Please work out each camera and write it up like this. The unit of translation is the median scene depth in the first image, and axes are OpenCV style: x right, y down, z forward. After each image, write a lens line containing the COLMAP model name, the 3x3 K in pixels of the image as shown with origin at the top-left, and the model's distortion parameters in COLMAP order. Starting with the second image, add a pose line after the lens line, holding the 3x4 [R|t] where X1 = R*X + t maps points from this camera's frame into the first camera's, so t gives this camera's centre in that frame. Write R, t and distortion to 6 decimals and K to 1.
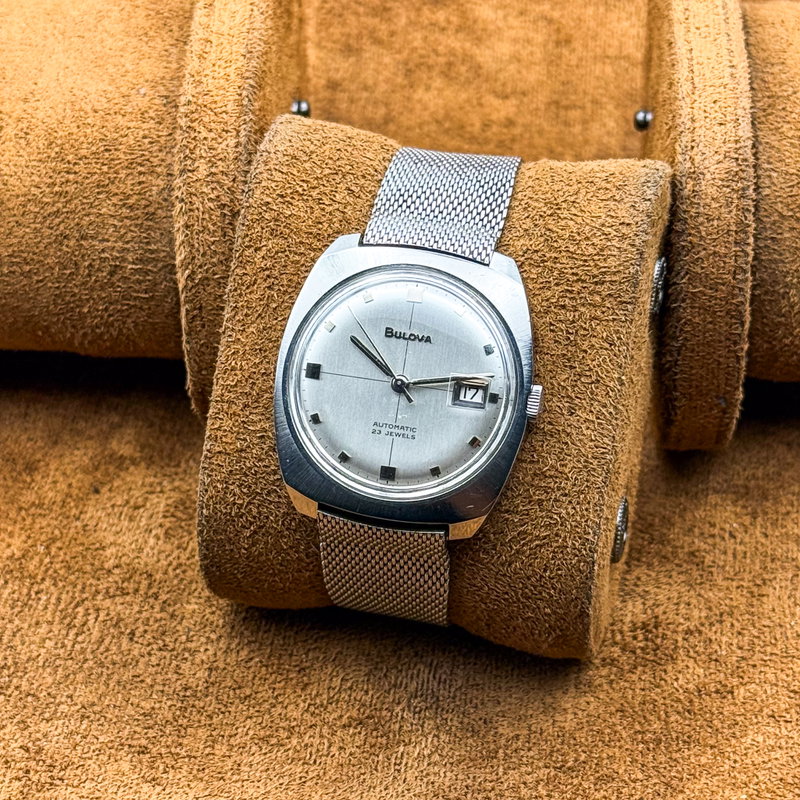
lens RADIAL K [[2569.5, 0, 409.8], [0, 2569.5, 396.0], [0, 0, 1]] dist [0.314930, 0.000000]
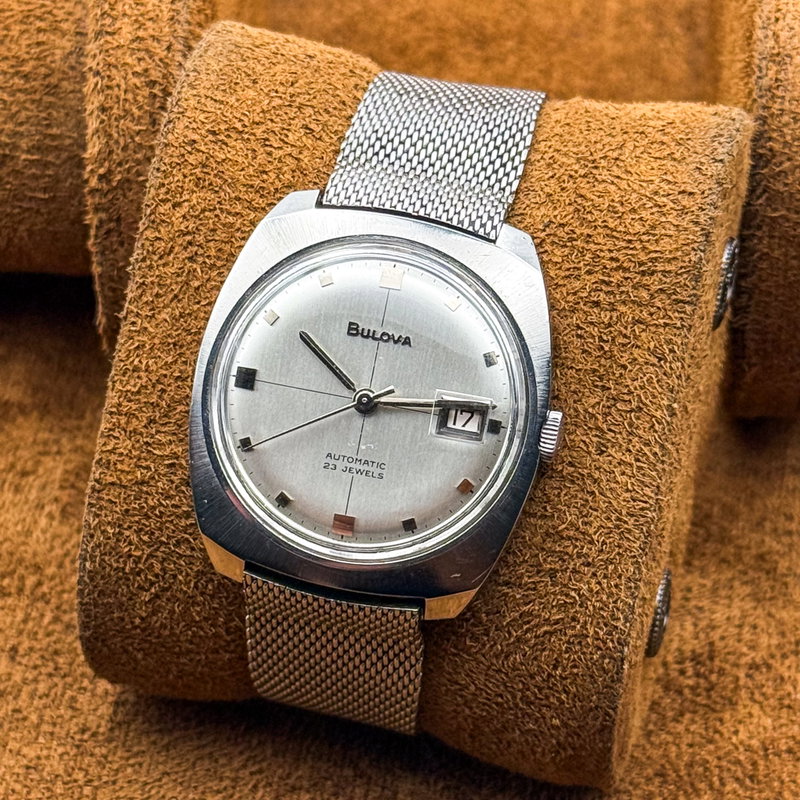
lens RADIAL K [[3283.1, 0, 396.8], [0, 3283.1, 402.8], [0, 0, 1]] dist [0.146543, 0.000000]
pose [[0.999079, 0.042640, 0.004773, 0.000567], [-0.042684, 0.999044, 0.009484, -0.013214], [-0.004364, -0.009679, 0.999944, 0.078617]]
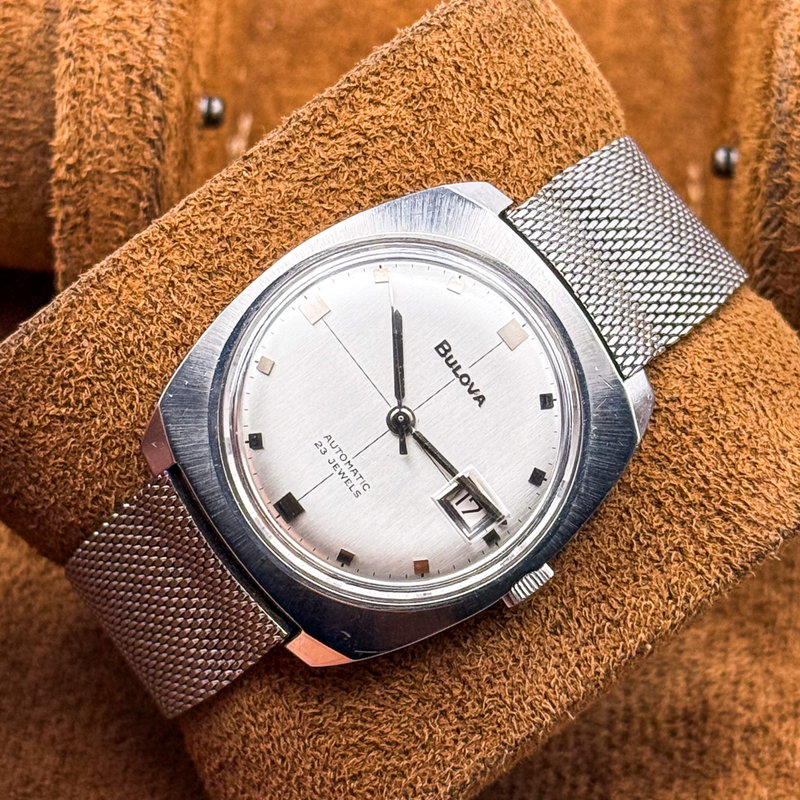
lens RADIAL K [[3283.1, 0, 405.0], [0, 3283.1, 399.7], [0, 0, 1]] dist [0.146543, 0.000000]
pose [[0.712827, 0.690059, 0.125286, -0.106858], [-0.693907, 0.719867, -0.016881, 0.004687], [-0.101838, -0.074903, 0.991977, 0.189487]]
